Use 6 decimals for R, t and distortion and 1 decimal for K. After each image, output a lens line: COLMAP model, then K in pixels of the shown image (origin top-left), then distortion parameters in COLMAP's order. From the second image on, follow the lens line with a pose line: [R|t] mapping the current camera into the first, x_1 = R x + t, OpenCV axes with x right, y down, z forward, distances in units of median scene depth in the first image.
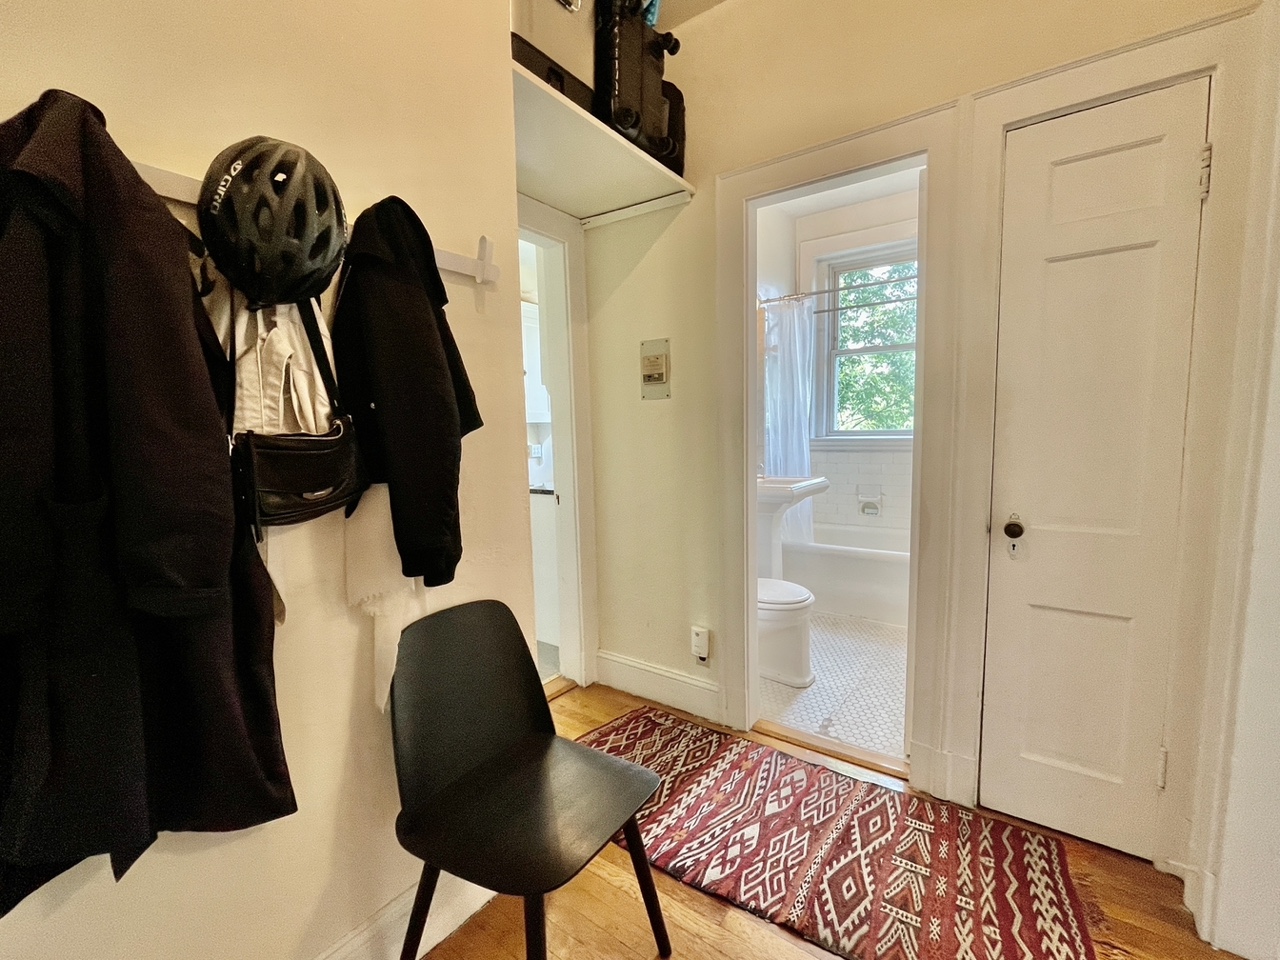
lens RADIAL K [[549.2, 0, 644.0], [0, 549.2, 485.4], [0, 0, 1]] dist [0.002335, 0.000744]
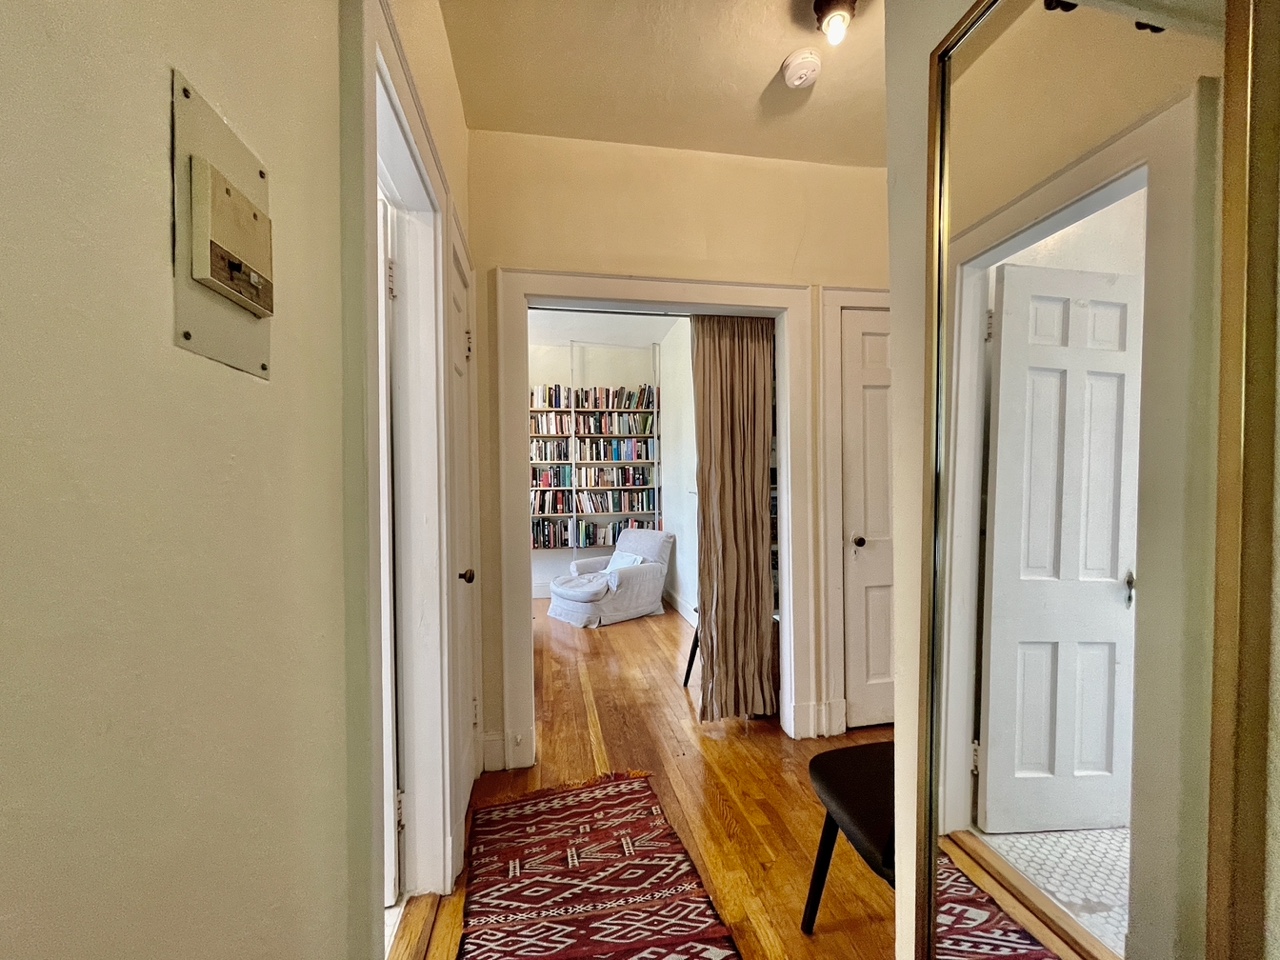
lens RADIAL K [[516.8, 0, 642.8], [0, 516.8, 489.4], [0, 0, 1]] dist [-0.000081, -0.000112]
pose [[-0.726286, 0.026065, 0.686898, -0.406619], [0.100151, 0.992630, 0.068228, -0.154059], [-0.680058, 0.118346, -0.723544, 1.600904]]
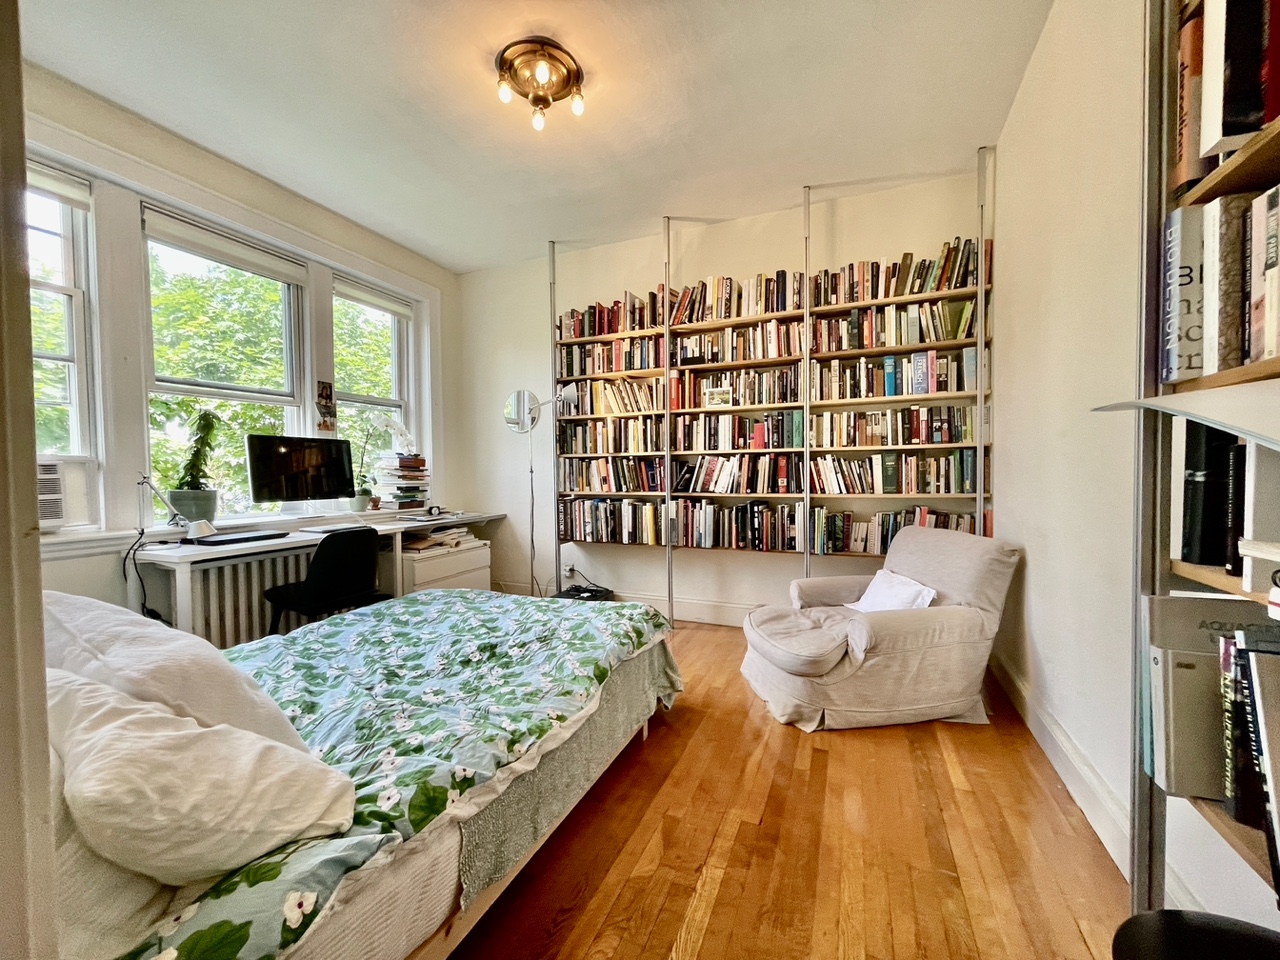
lens RADIAL K [[511.6, 0, 641.3], [0, 511.6, 490.9], [0, 0, 1]] dist [-0.014534, -0.000077]
pose [[-0.227324, -0.008783, 0.973780, 0.579928], [0.115293, 0.992684, 0.035868, 0.047744], [-0.966970, 0.120423, -0.224648, 0.445421]]
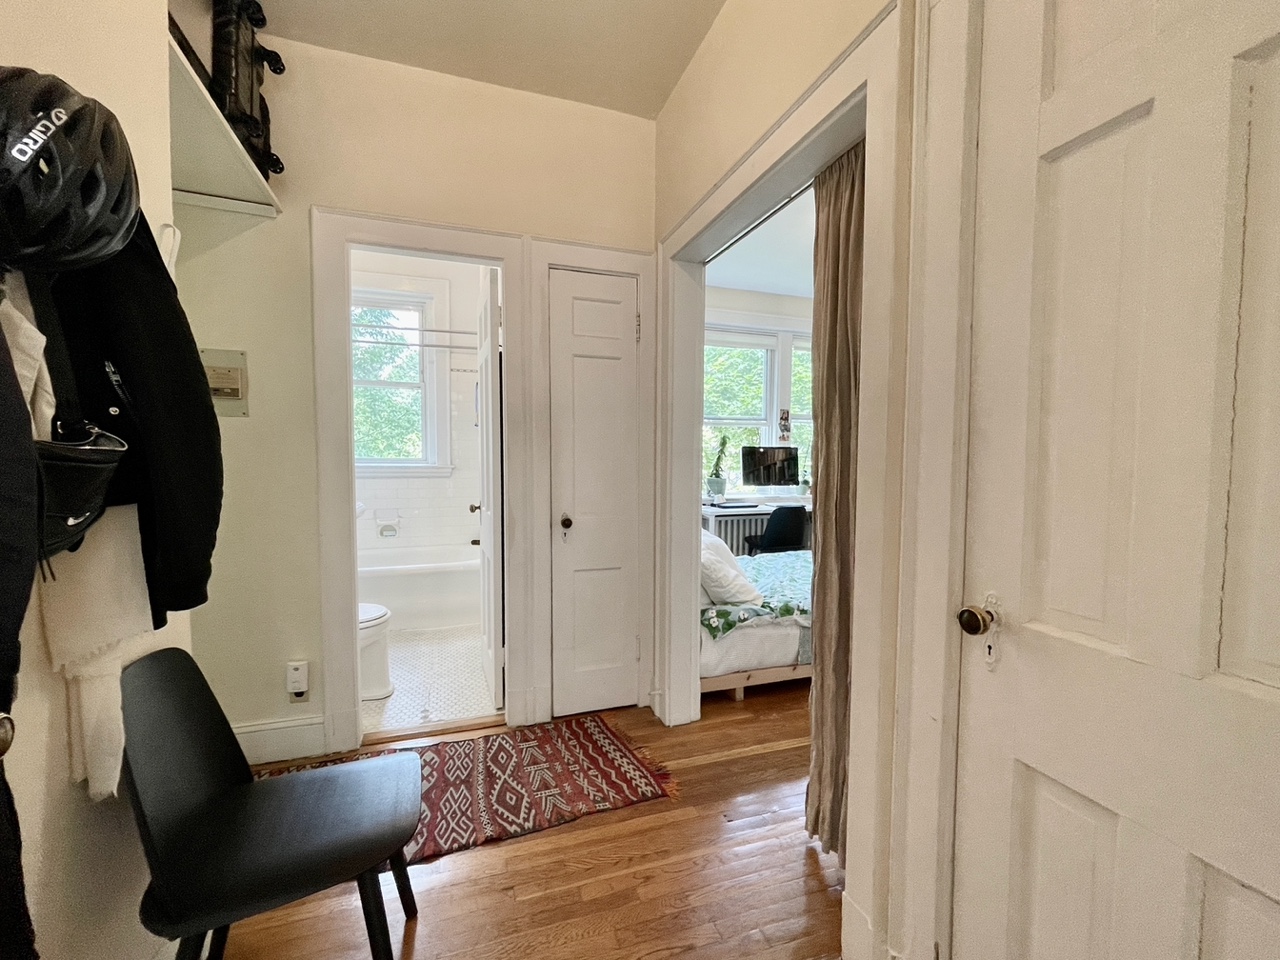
lens RADIAL K [[558.1, 0, 644.8], [0, 558.1, 484.0], [0, 0, 1]] dist [-0.001205, -0.000340]
pose [[0.569508, -0.017245, 0.821805, -0.511273], [0.064771, 0.997613, -0.023952, 0.024728], [-0.819430, 0.066870, 0.569265, -0.081100]]
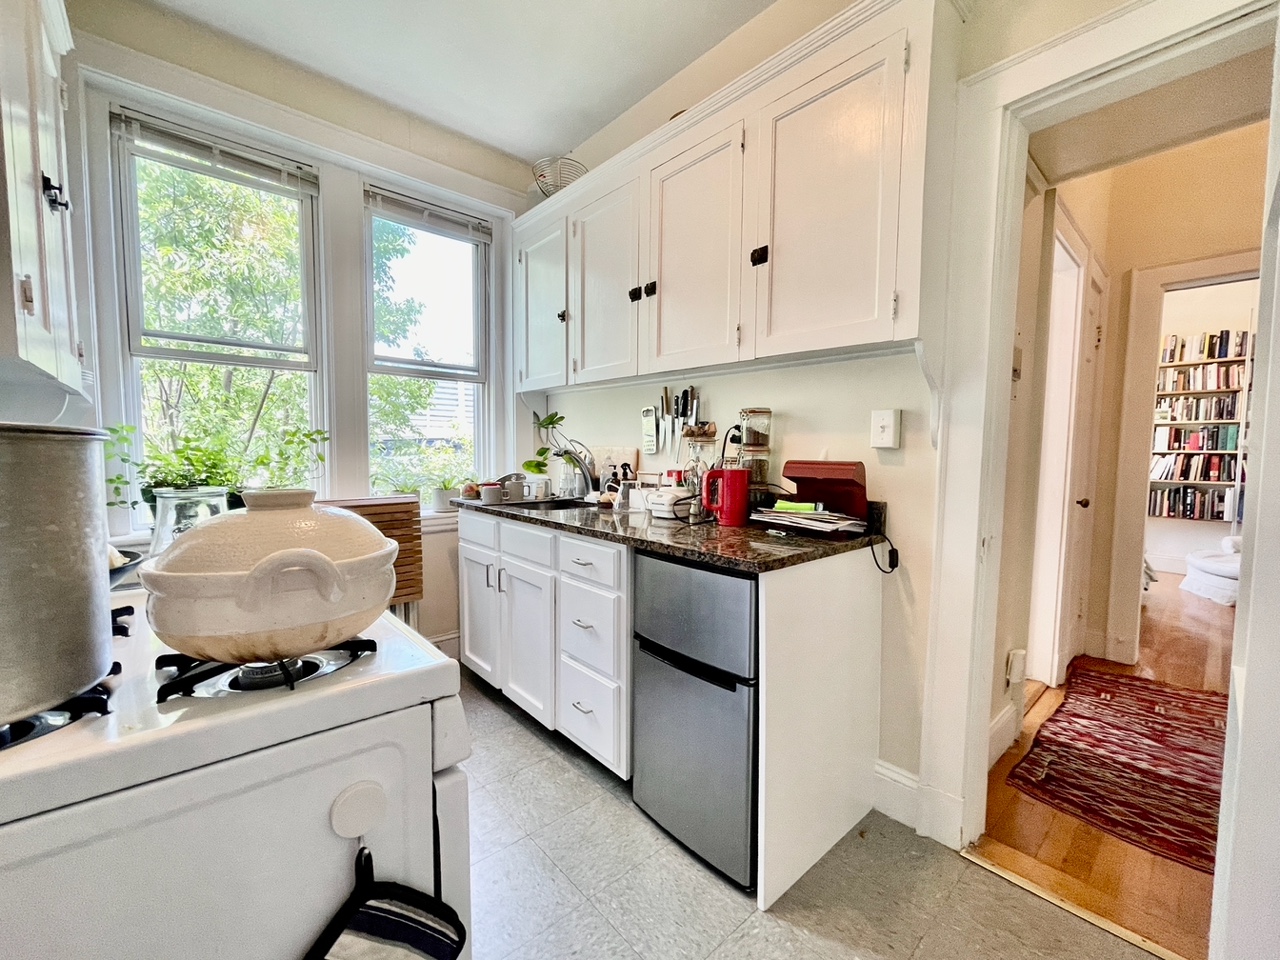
lens RADIAL K [[529.7, 0, 639.6], [0, 529.7, 486.9], [0, 0, 1]] dist [-0.001364, -0.000515]
pose [[0.205769, -0.041284, 0.977729, -1.334357], [0.084330, 0.996141, 0.024313, -0.134932], [-0.974960, 0.077449, 0.208456, 2.118638]]
